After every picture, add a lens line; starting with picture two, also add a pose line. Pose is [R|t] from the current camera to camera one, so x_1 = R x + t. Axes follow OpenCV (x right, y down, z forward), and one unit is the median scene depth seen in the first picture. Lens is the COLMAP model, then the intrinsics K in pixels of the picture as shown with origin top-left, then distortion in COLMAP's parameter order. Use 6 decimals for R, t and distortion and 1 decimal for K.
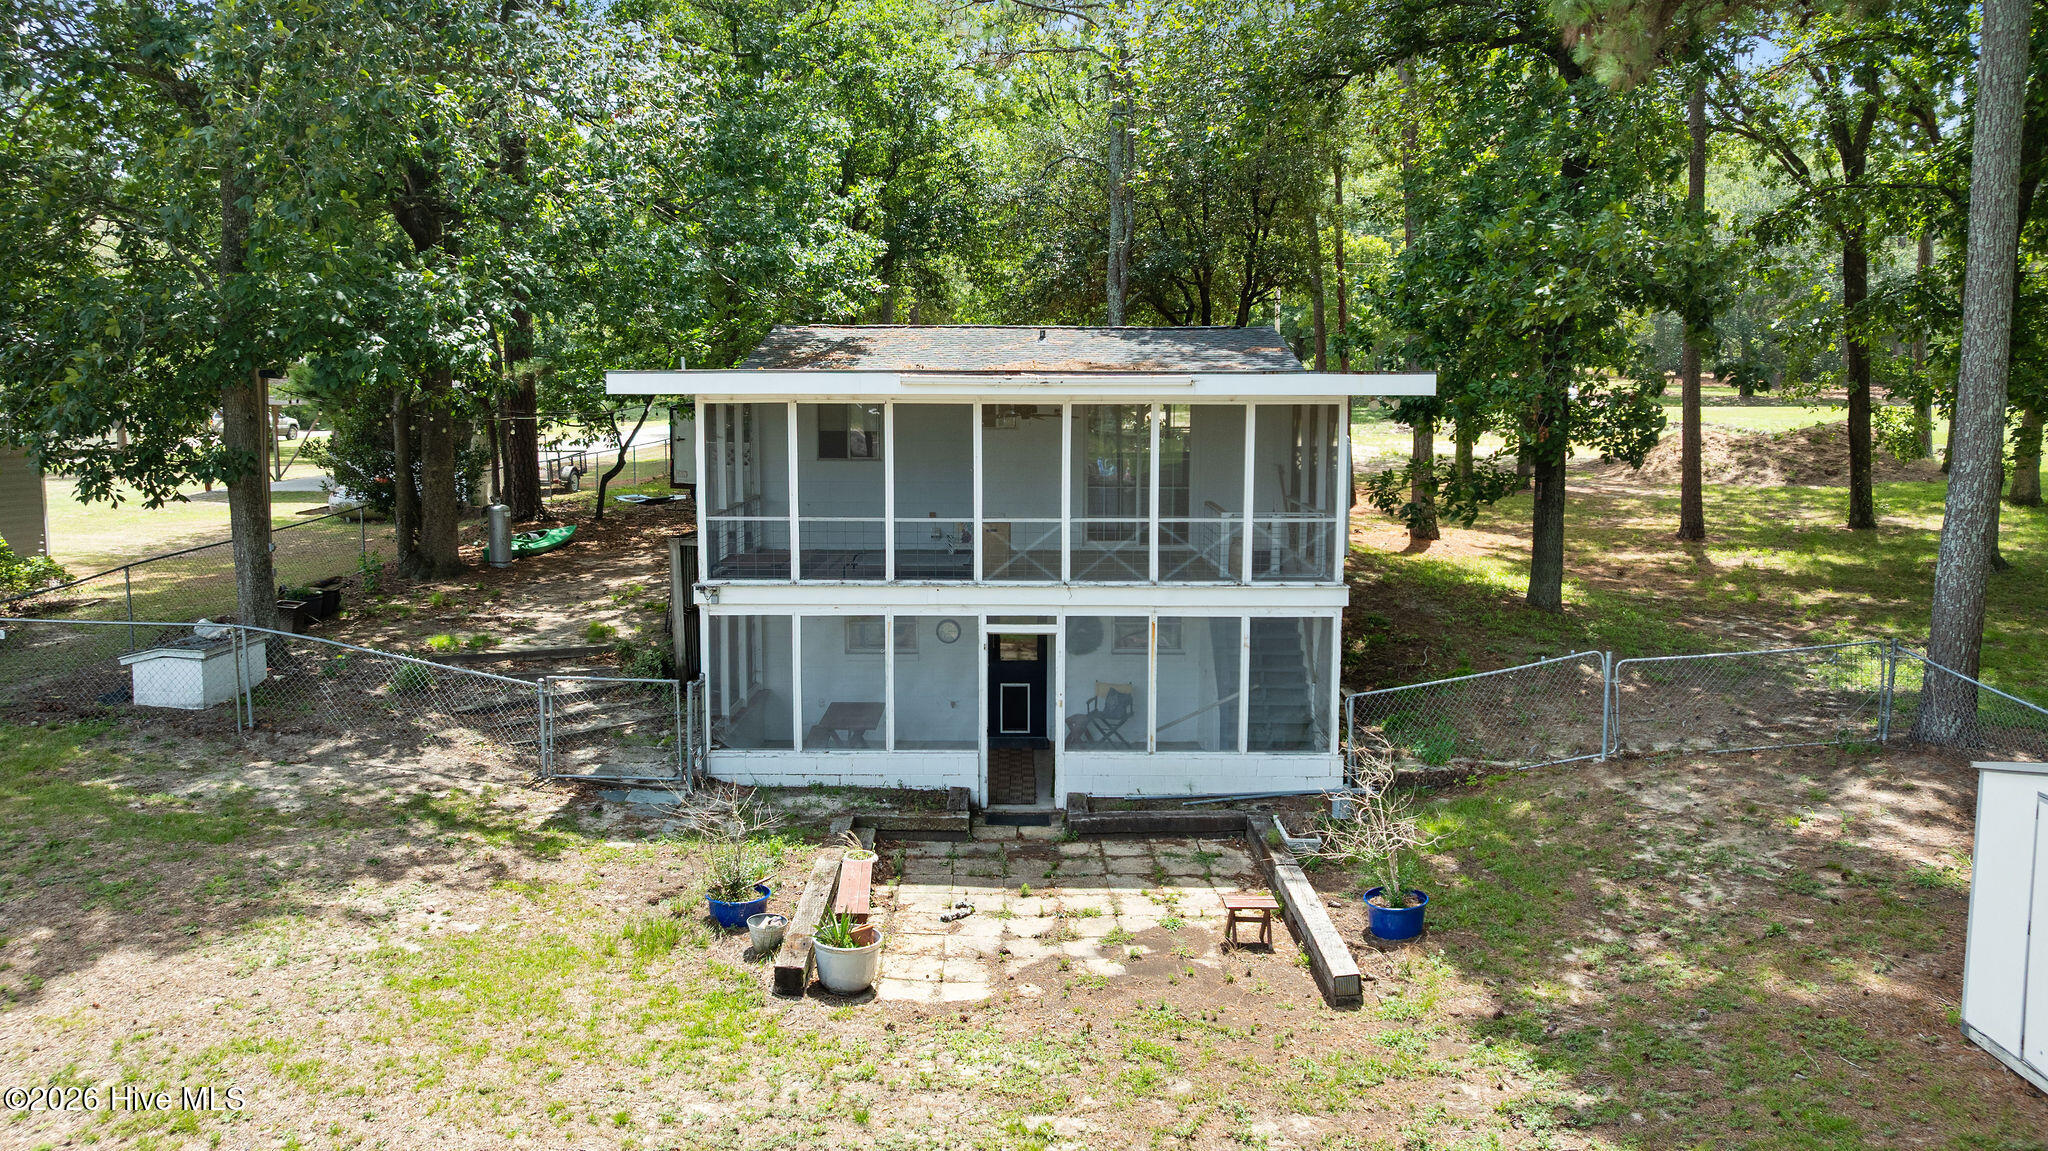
lens RADIAL K [[1447.2, 0, 1024.0], [0, 1447.2, 575.5], [0, 0, 1]] dist [-0.033100, 0.032939]
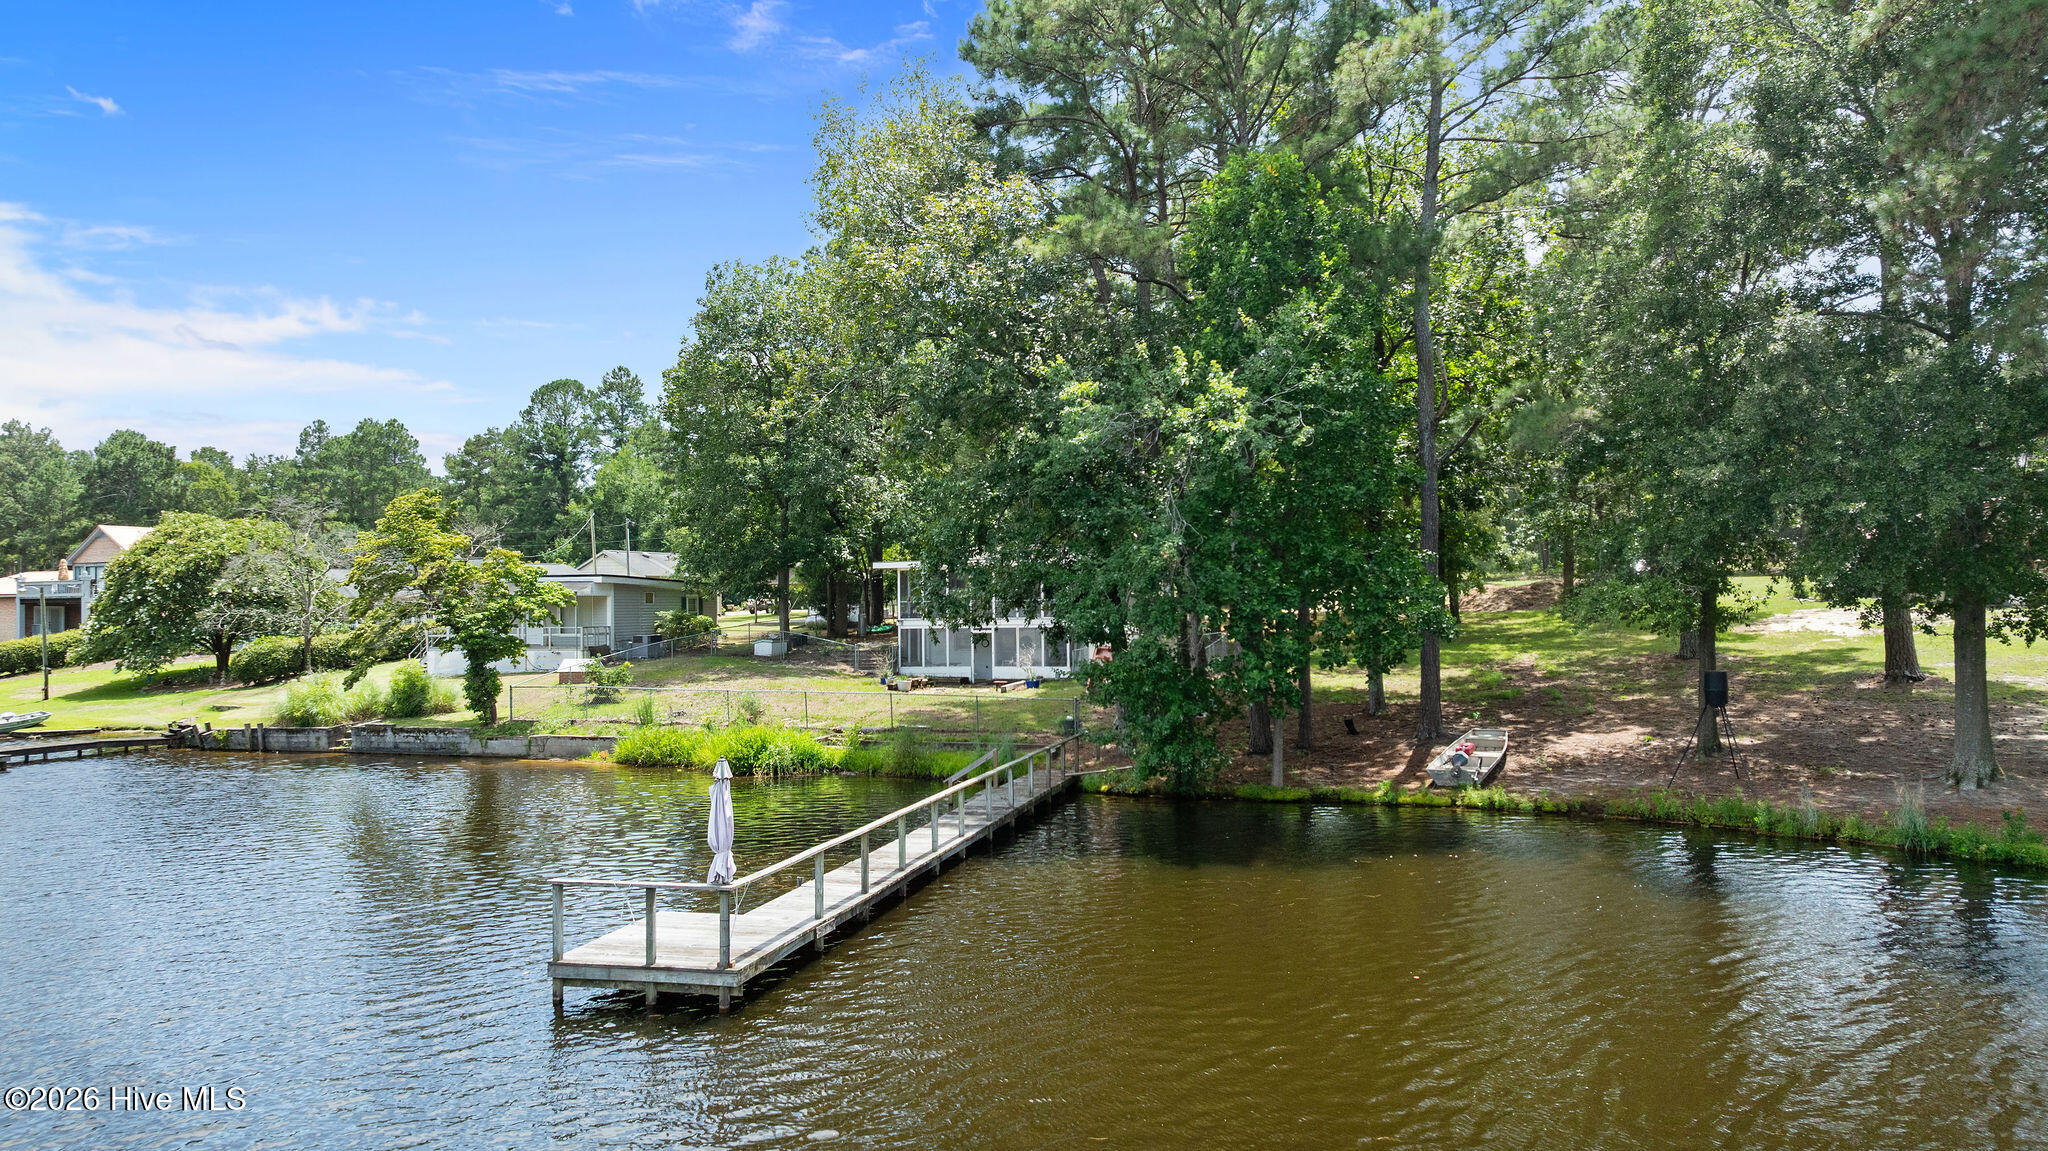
lens RADIAL K [[1440.7, 0, 1024.0], [0, 1440.7, 575.5], [0, 0, 1]] dist [-0.034447, 0.034966]
pose [[0.955185, -0.022458, -0.295157, 1.140400], [-0.018769, 0.990516, -0.136109, 0.380427], [0.295415, 0.135549, 0.945704, -2.326008]]
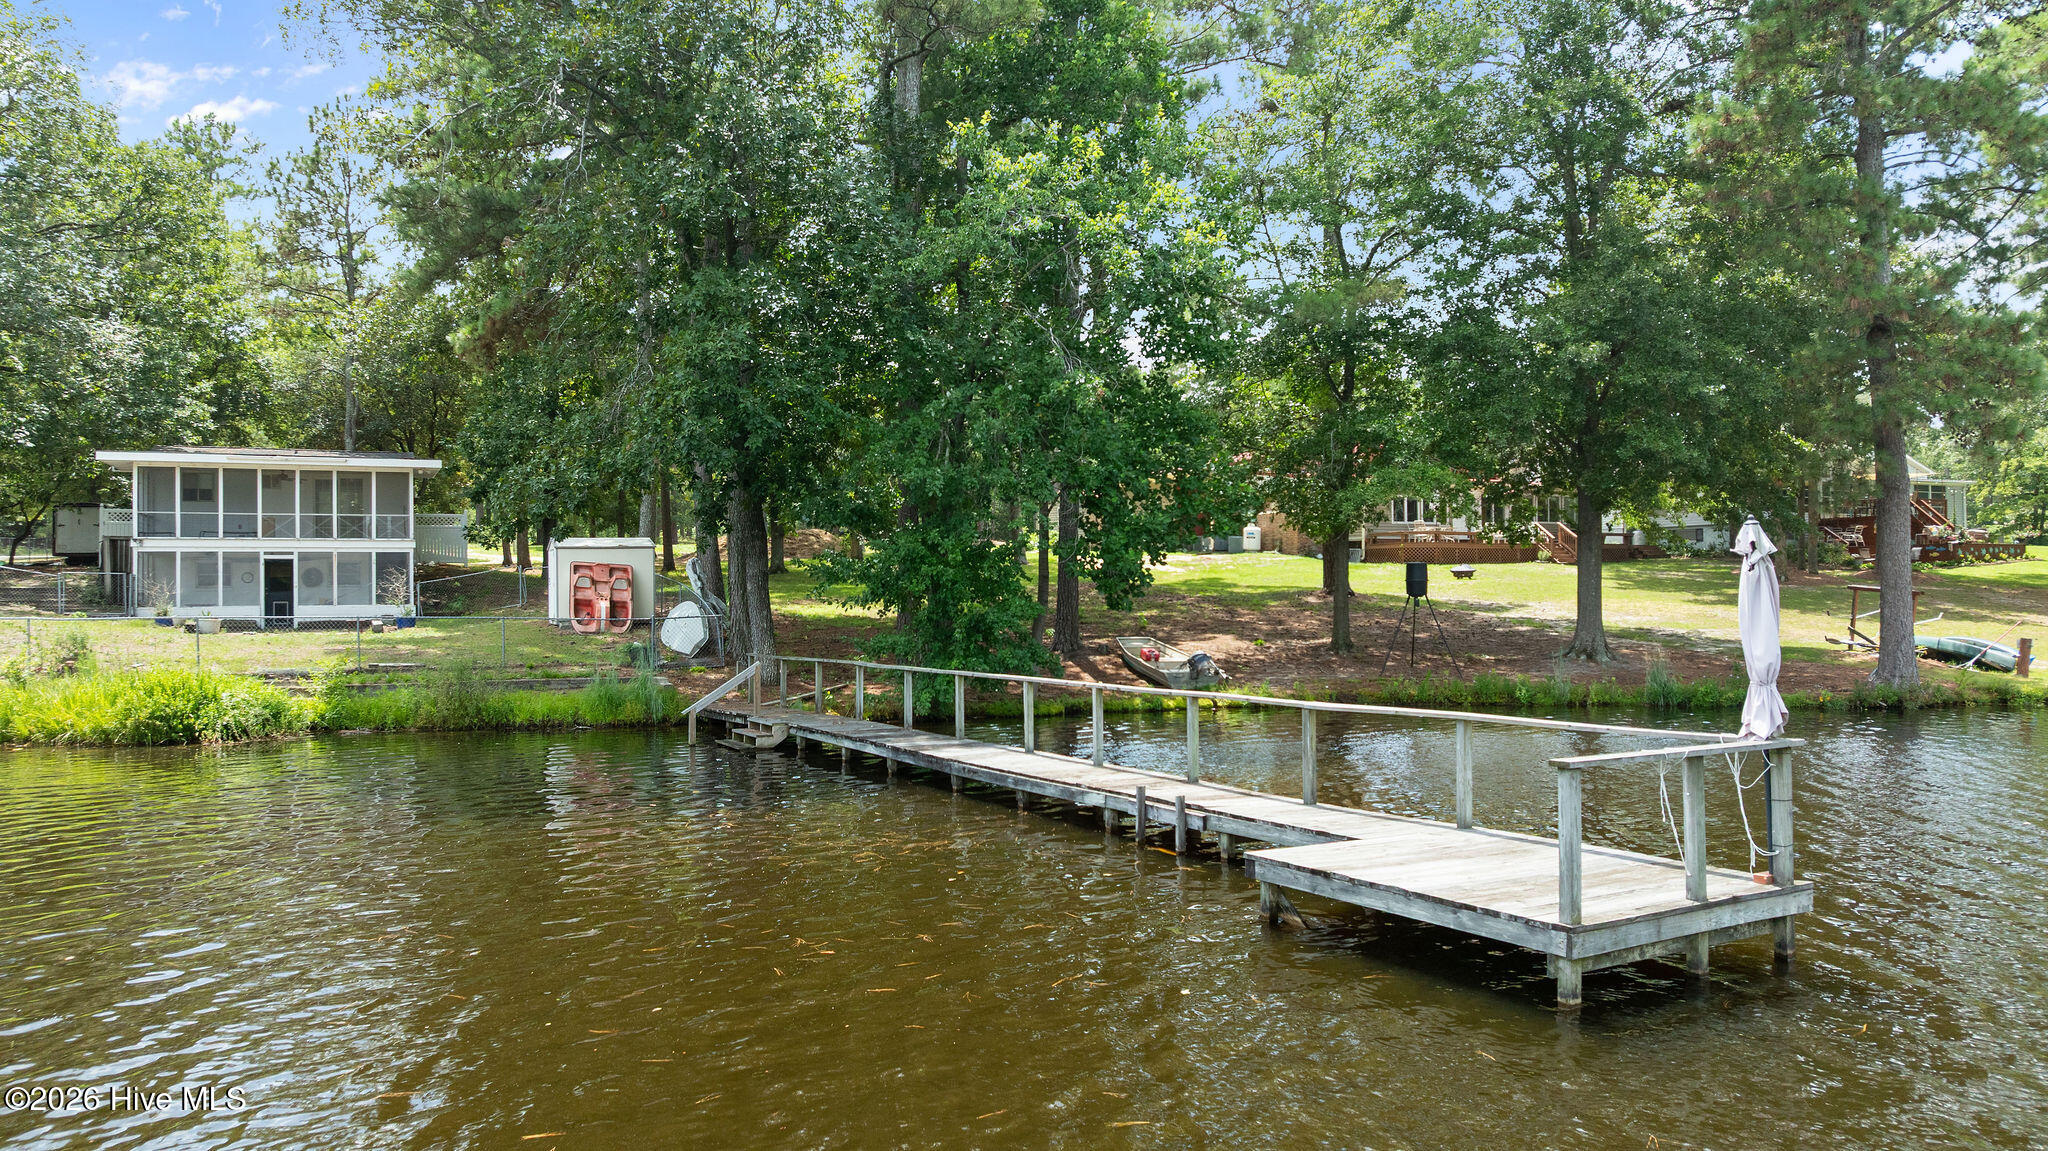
lens RADIAL K [[1440.7, 0, 1024.0], [0, 1440.7, 575.5], [0, 0, 1]] dist [-0.034447, 0.034966]
pose [[0.905437, -0.003587, 0.424466, 0.116335], [0.059901, 0.991038, -0.119401, 0.448892], [-0.420234, 0.133535, 0.897537, -1.812337]]
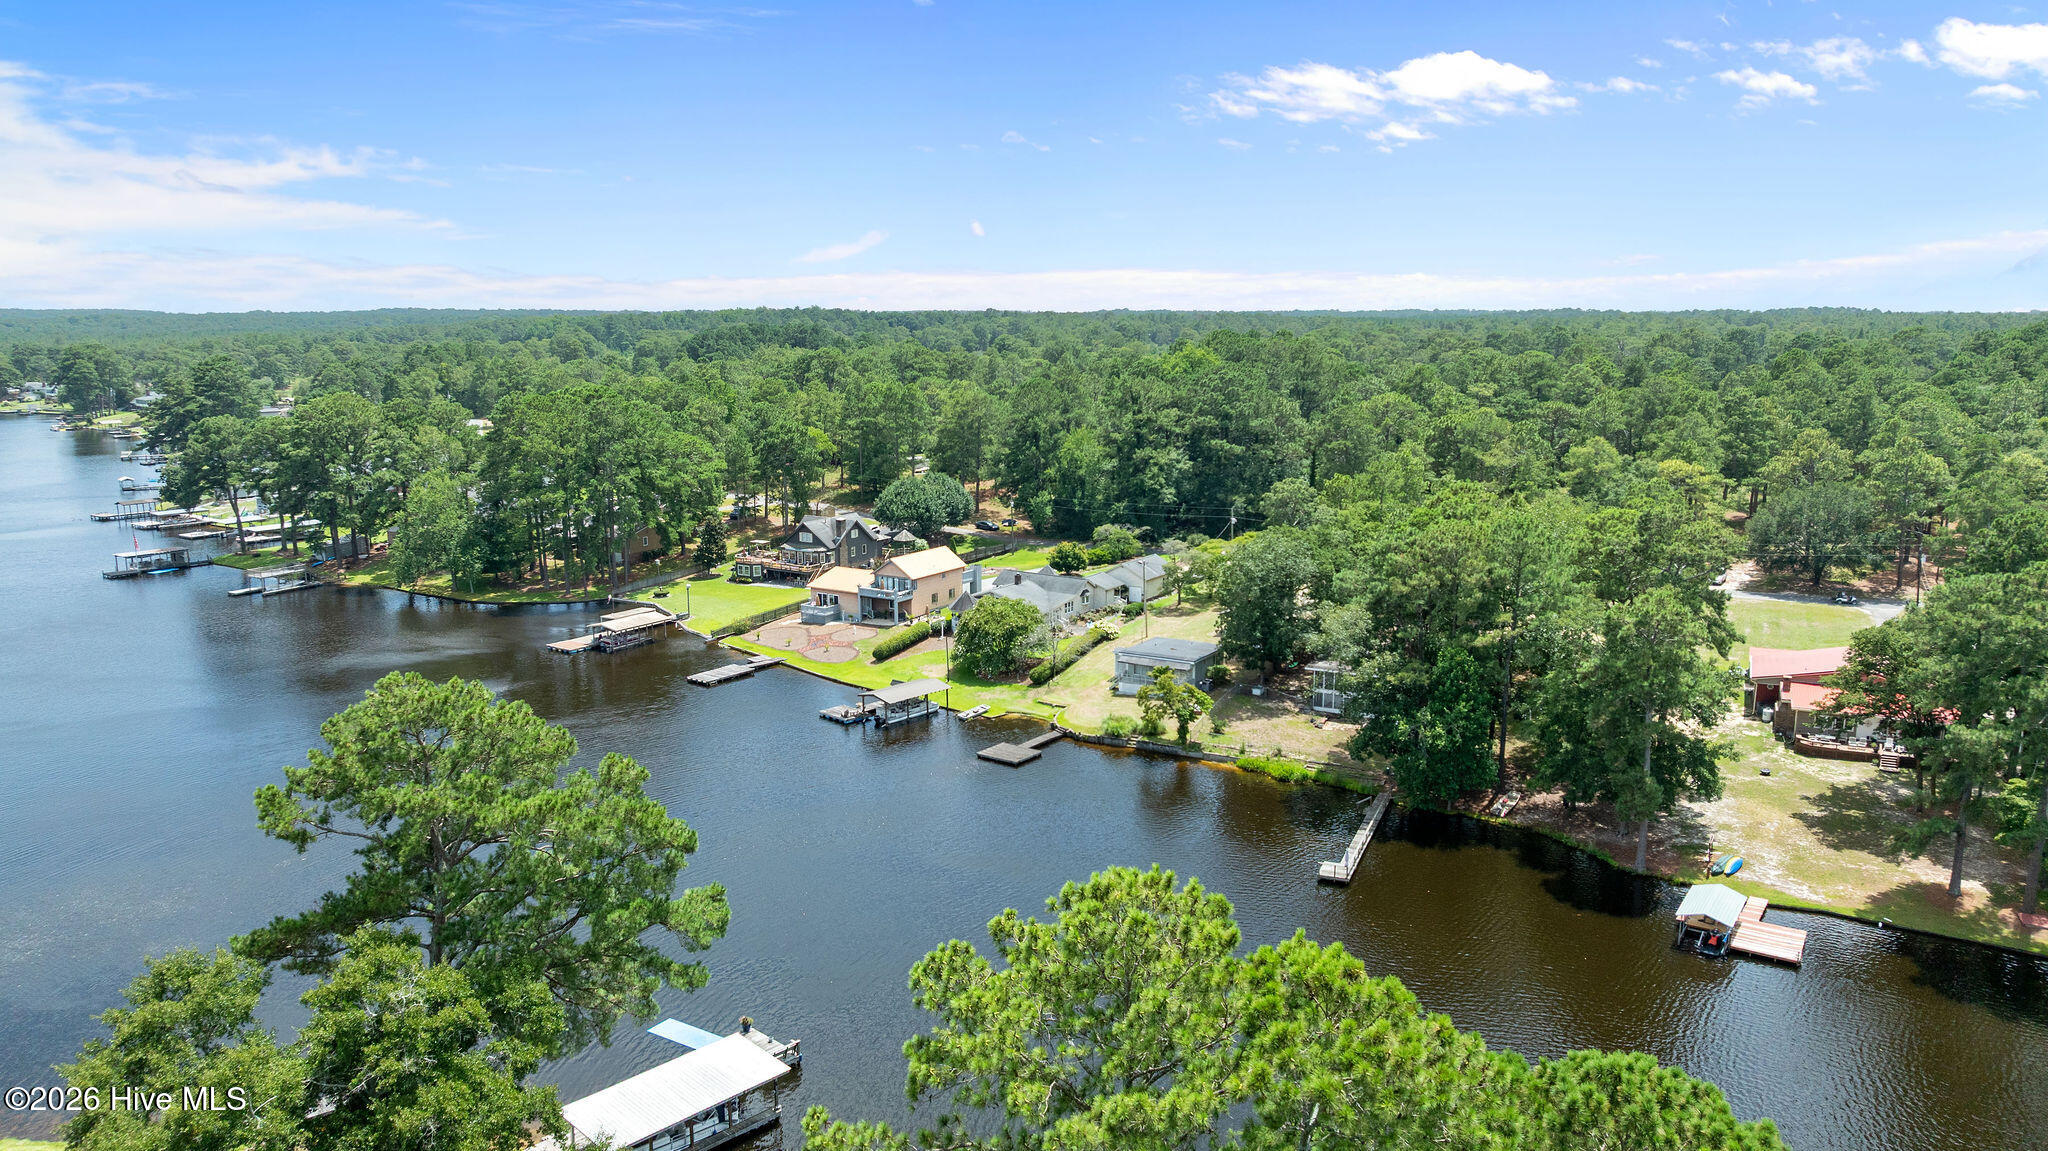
lens RADIAL K [[1440.7, 0, 1024.0], [0, 1440.7, 575.5], [0, 0, 1]] dist [-0.034447, 0.034966]
pose [[0.891479, 0.078686, -0.446177, 2.152832], [-0.049995, 0.995874, 0.075737, -1.302645], [0.450295, -0.045211, 0.891734, -7.931720]]
